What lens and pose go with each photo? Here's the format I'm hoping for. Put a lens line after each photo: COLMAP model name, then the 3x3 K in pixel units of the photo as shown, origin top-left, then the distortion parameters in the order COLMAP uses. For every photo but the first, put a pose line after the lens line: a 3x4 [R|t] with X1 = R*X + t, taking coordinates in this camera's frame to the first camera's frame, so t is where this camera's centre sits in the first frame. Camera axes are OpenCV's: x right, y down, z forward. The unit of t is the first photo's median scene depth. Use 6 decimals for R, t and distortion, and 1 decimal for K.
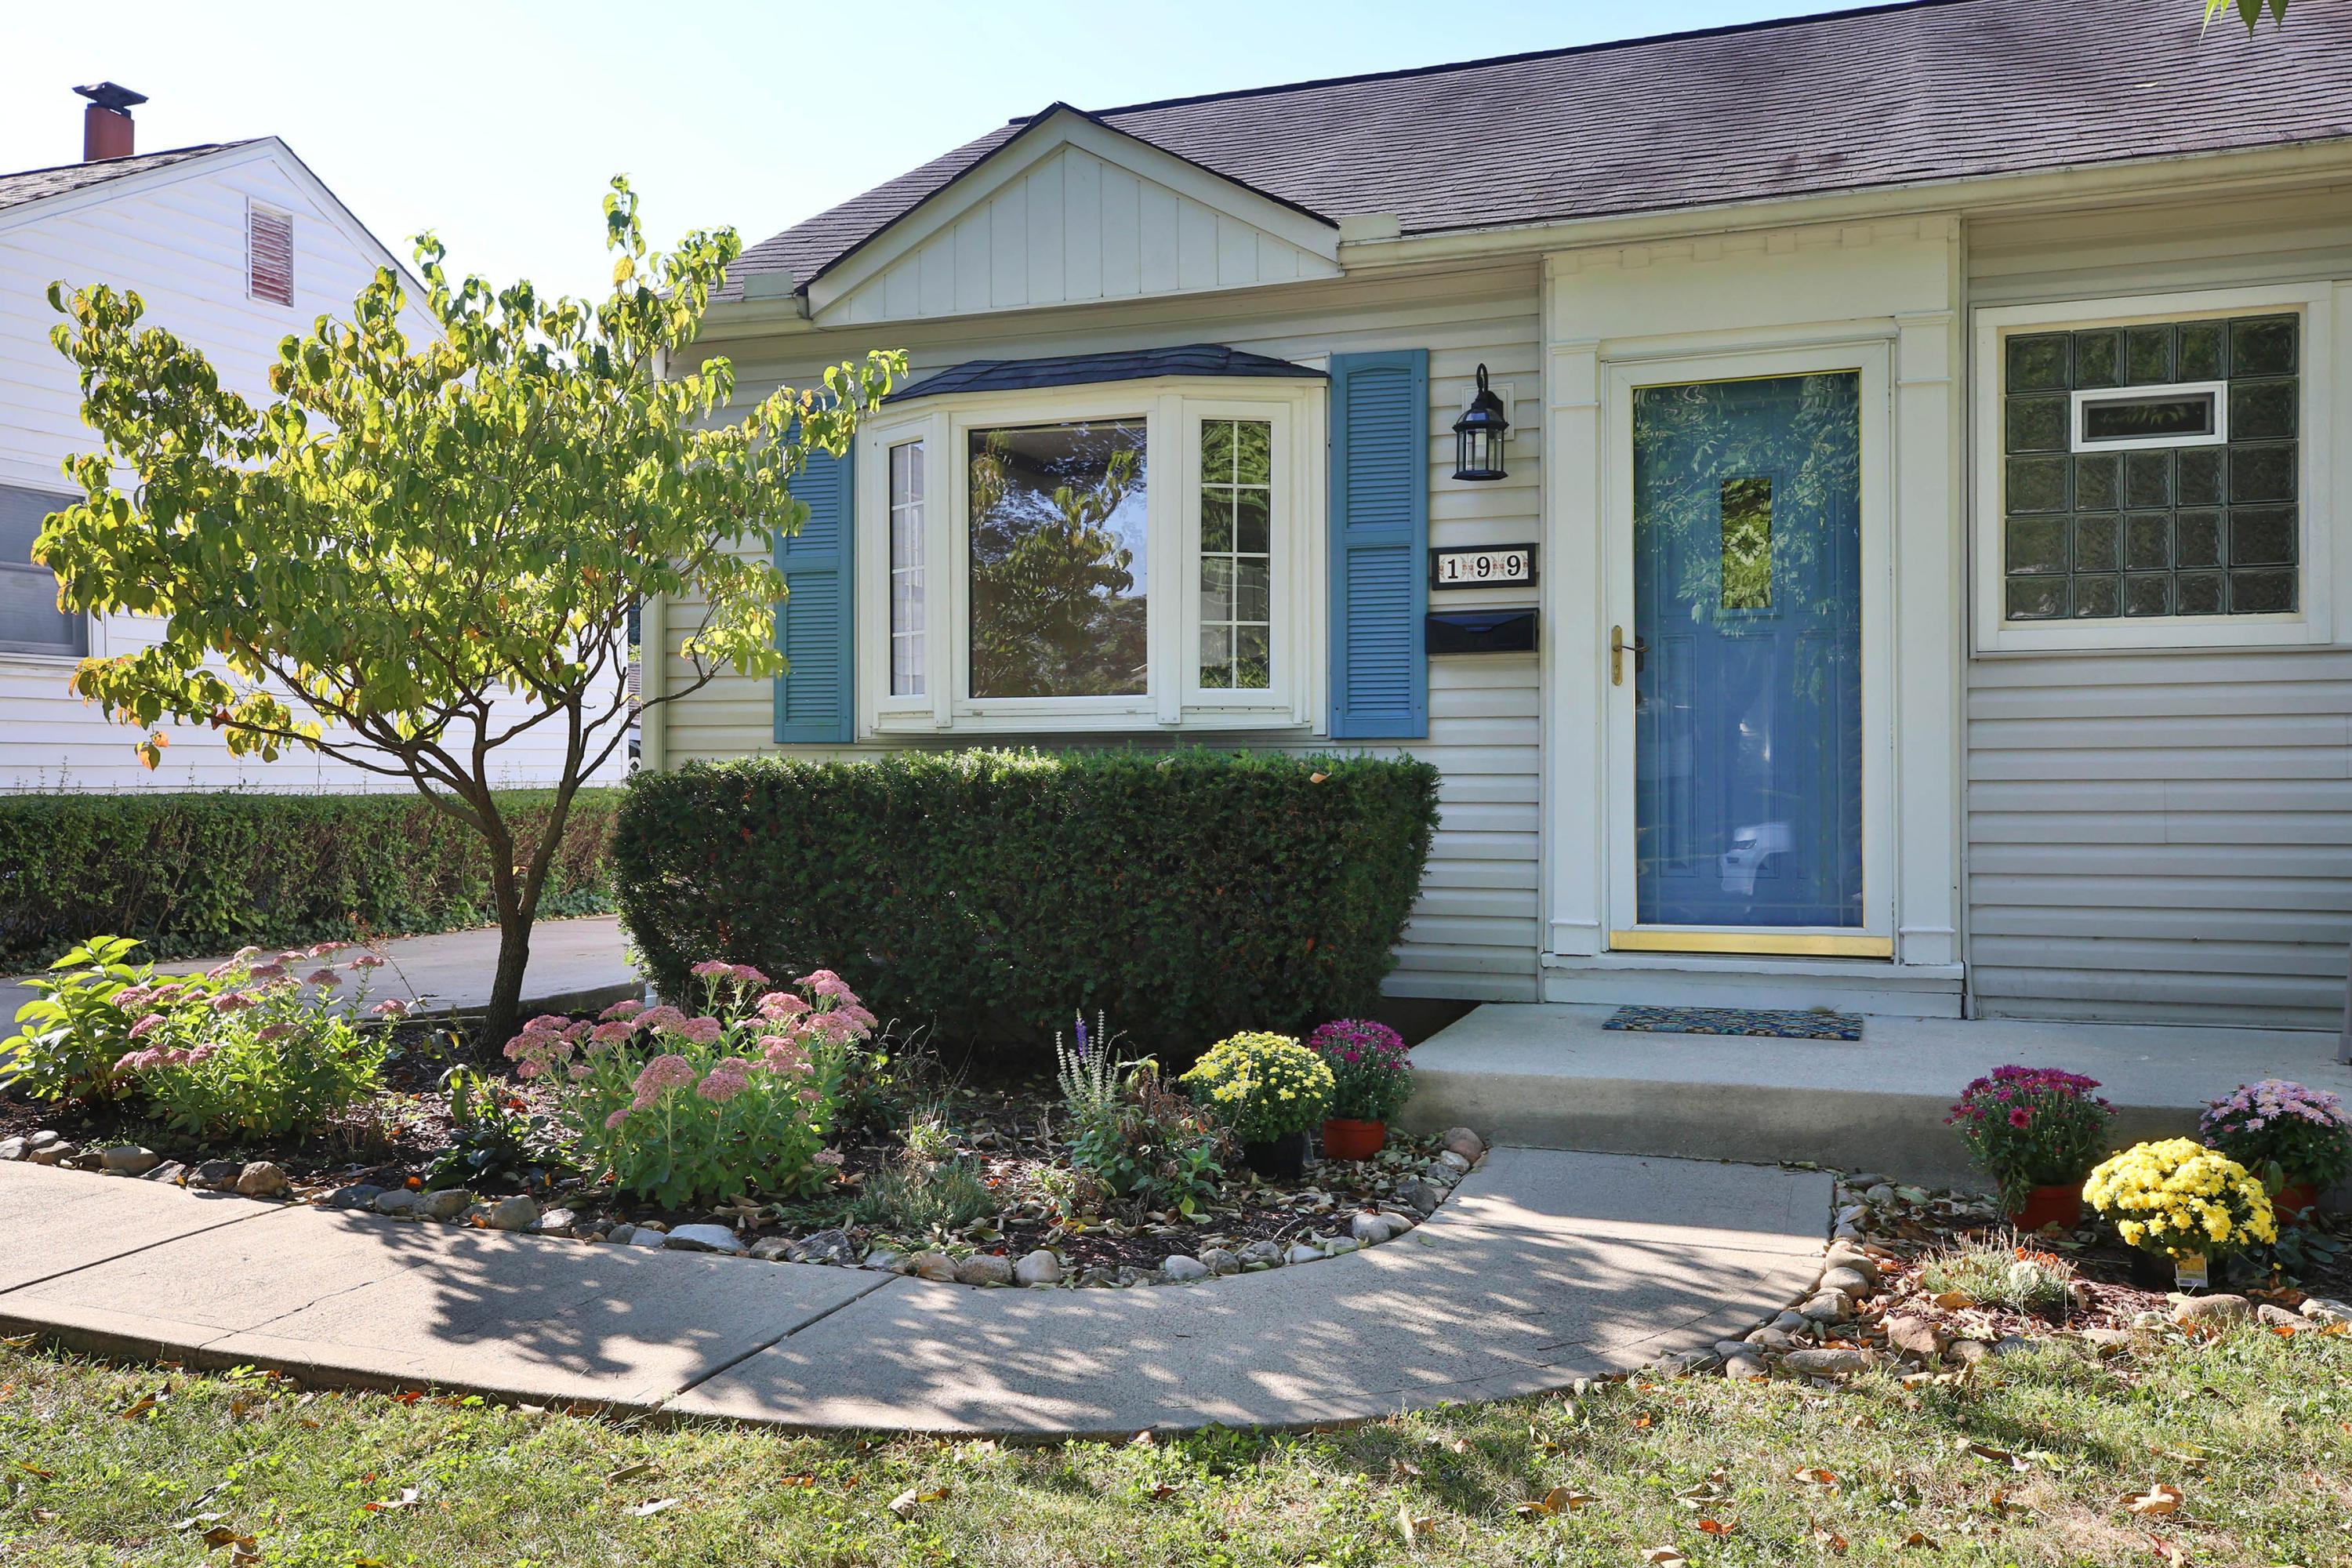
lens RADIAL K [[1946.0, 0, 1178.4], [0, 1946.0, 779.8], [0, 0, 1]] dist [0.018420, -0.004394]
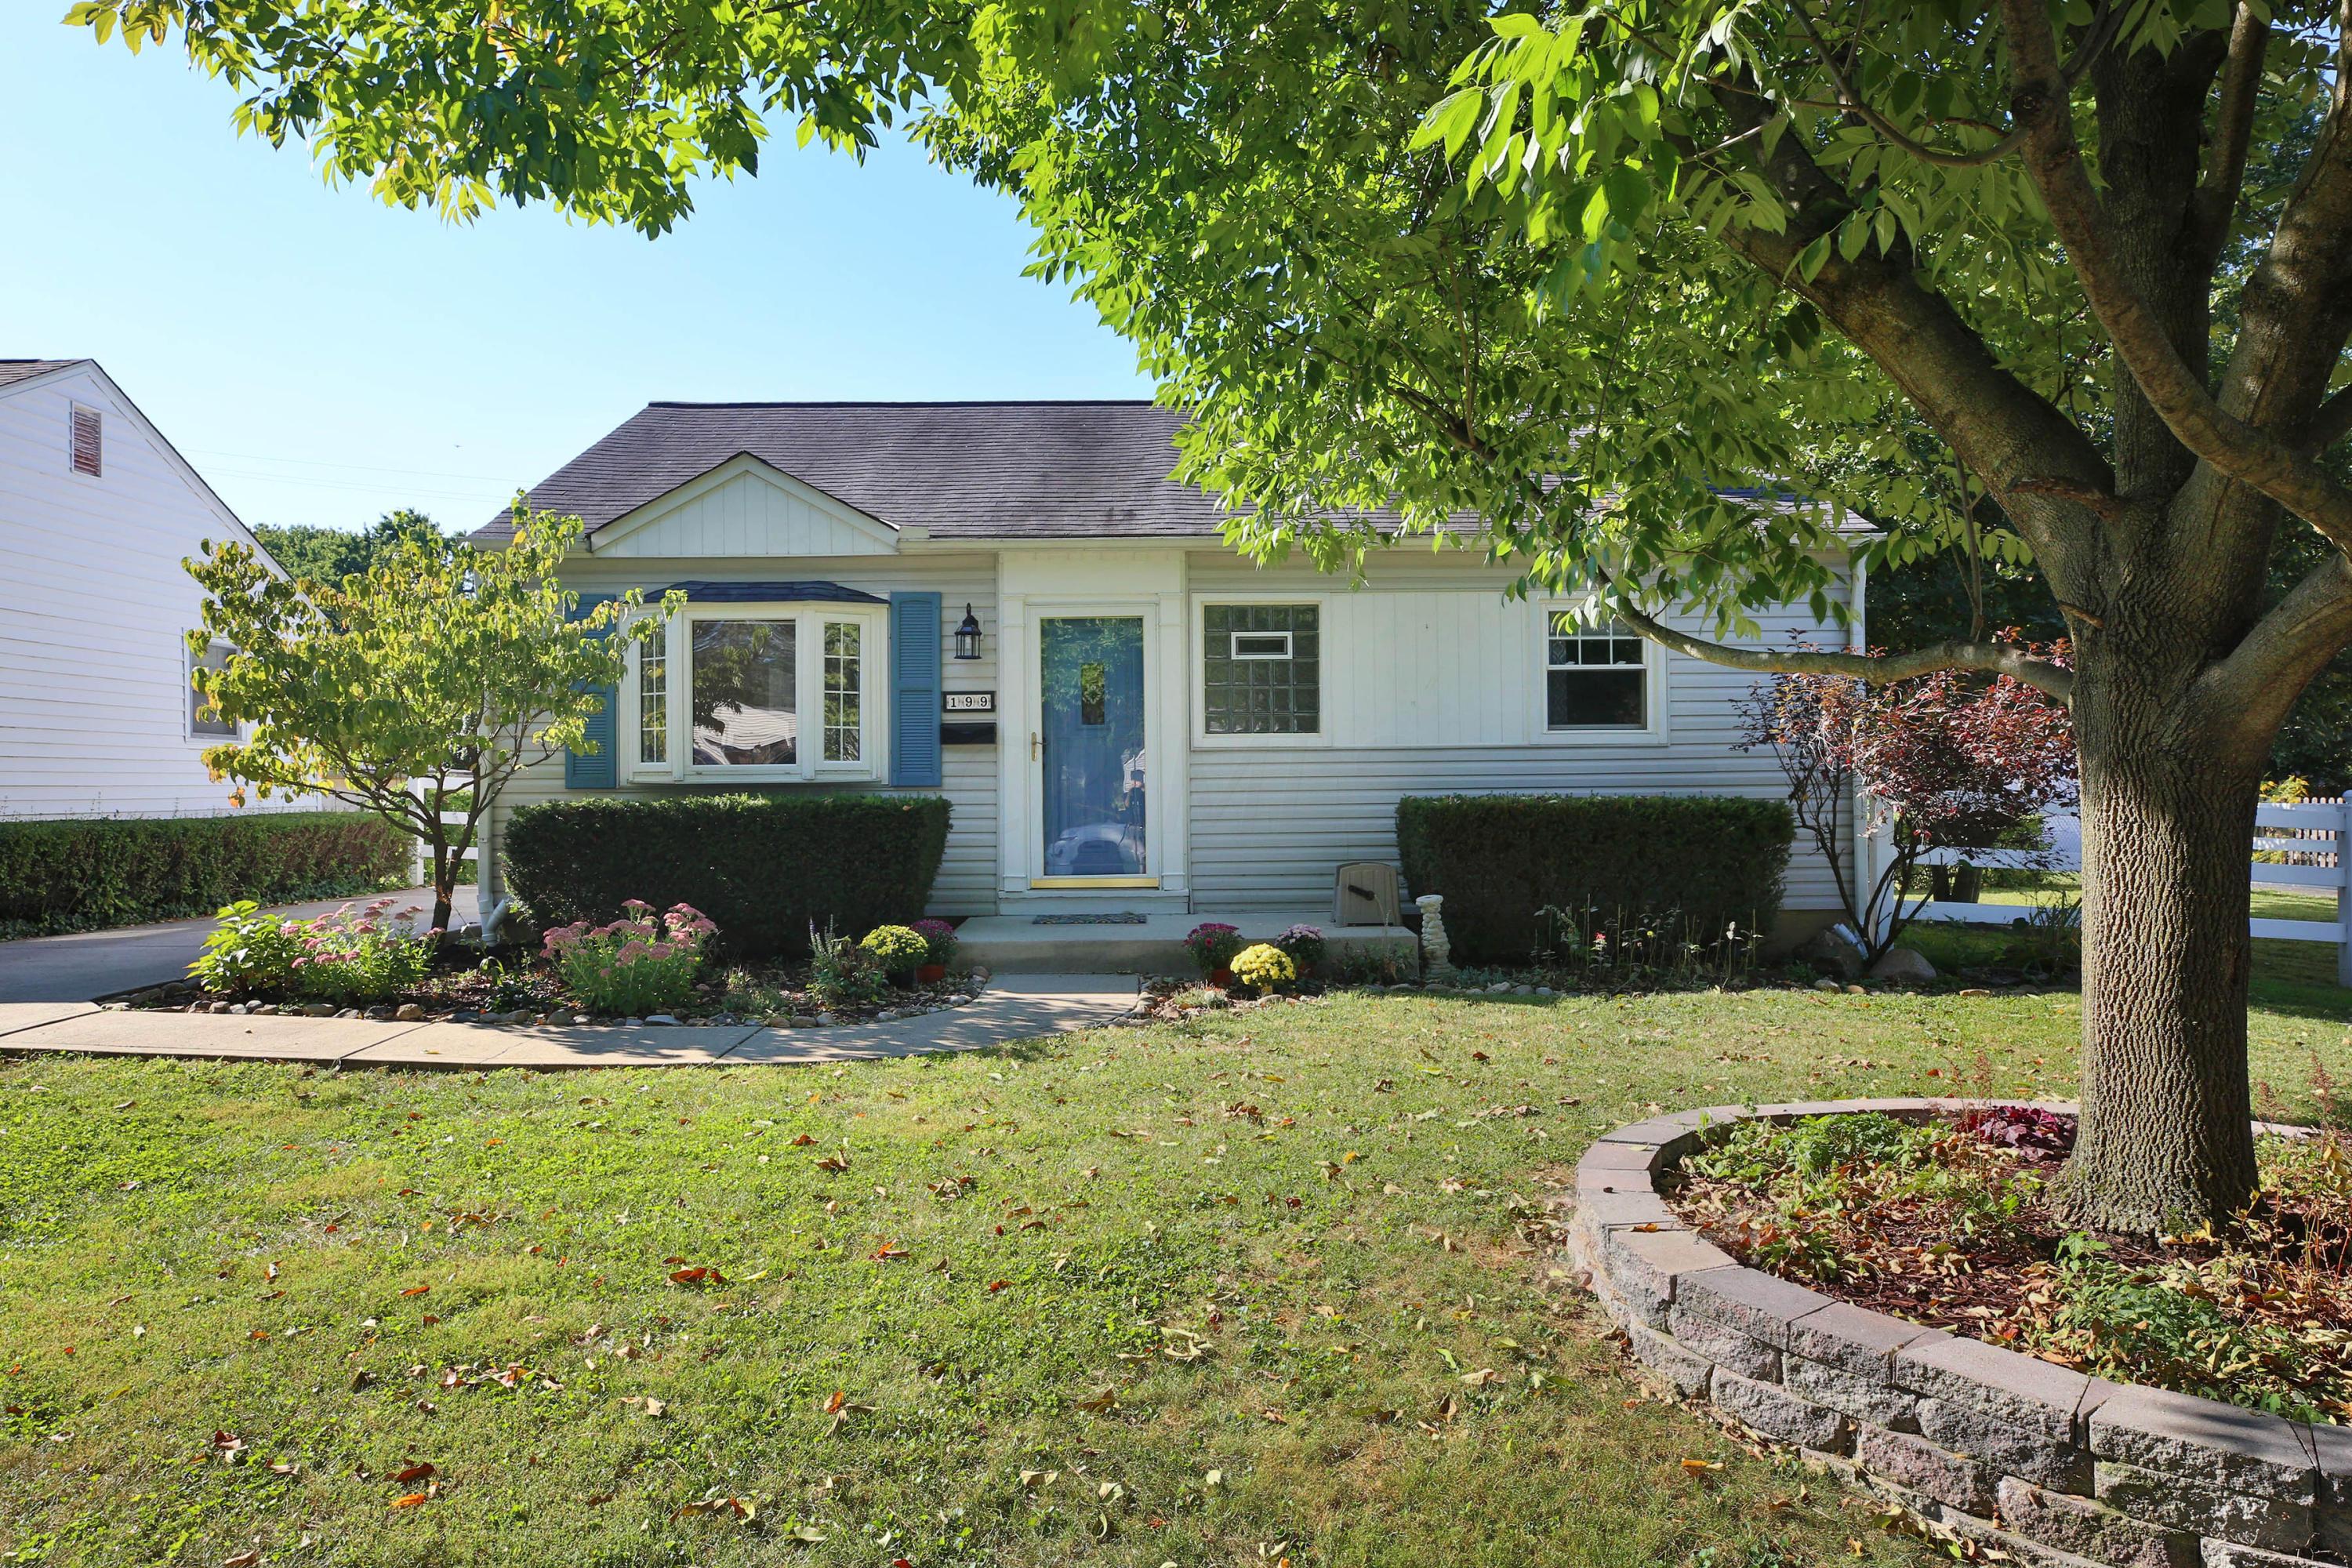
lens RADIAL K [[1497.5, 0, 1167.1], [0, 1497.5, 724.5], [0, 0, 1]] dist [-0.003405, 0.001384]
pose [[0.933771, 0.010835, 0.357707, -0.211391], [0.005740, 0.998959, -0.045244, -0.014040], [-0.357825, 0.044301, 0.932737, -0.535805]]
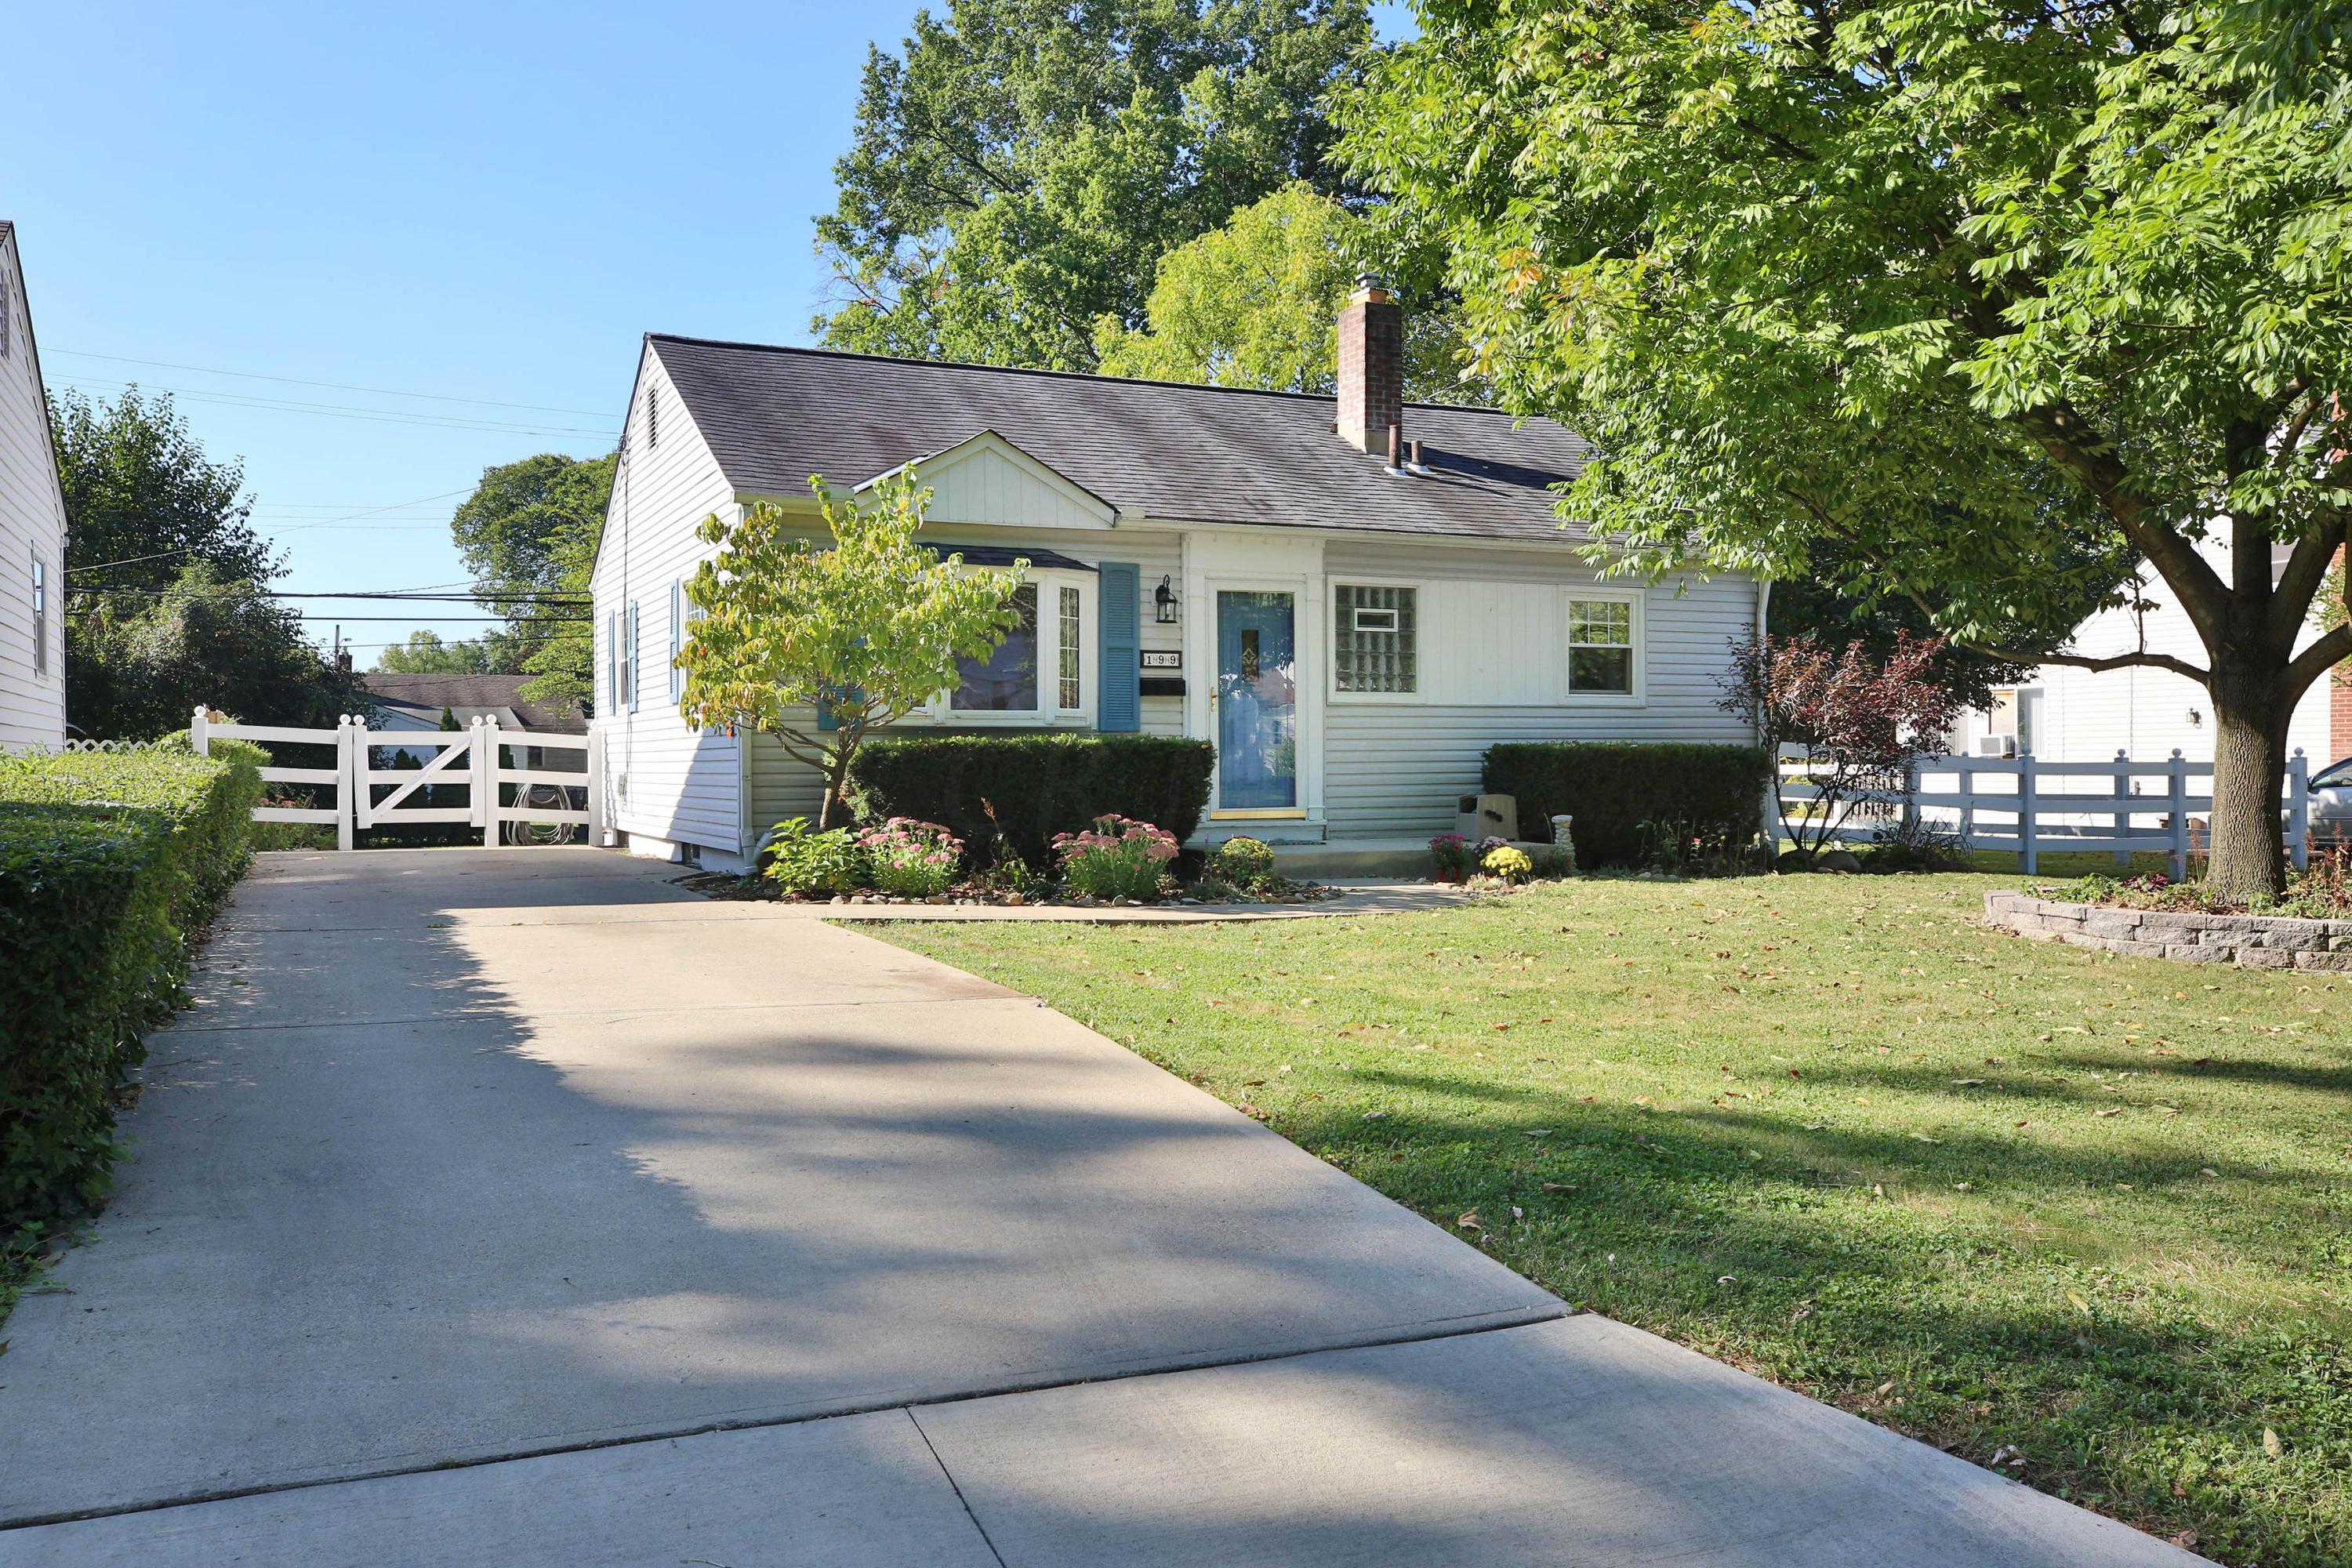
lens RADIAL K [[1946.0, 0, 1178.4], [0, 1946.0, 779.8], [0, 0, 1]] dist [0.018420, -0.004394]
pose [[0.702817, -0.004335, 0.711357, -1.525269], [0.003868, 0.999990, 0.002272, 0.031290], [-0.711360, 0.001155, 0.702827, -0.678441]]
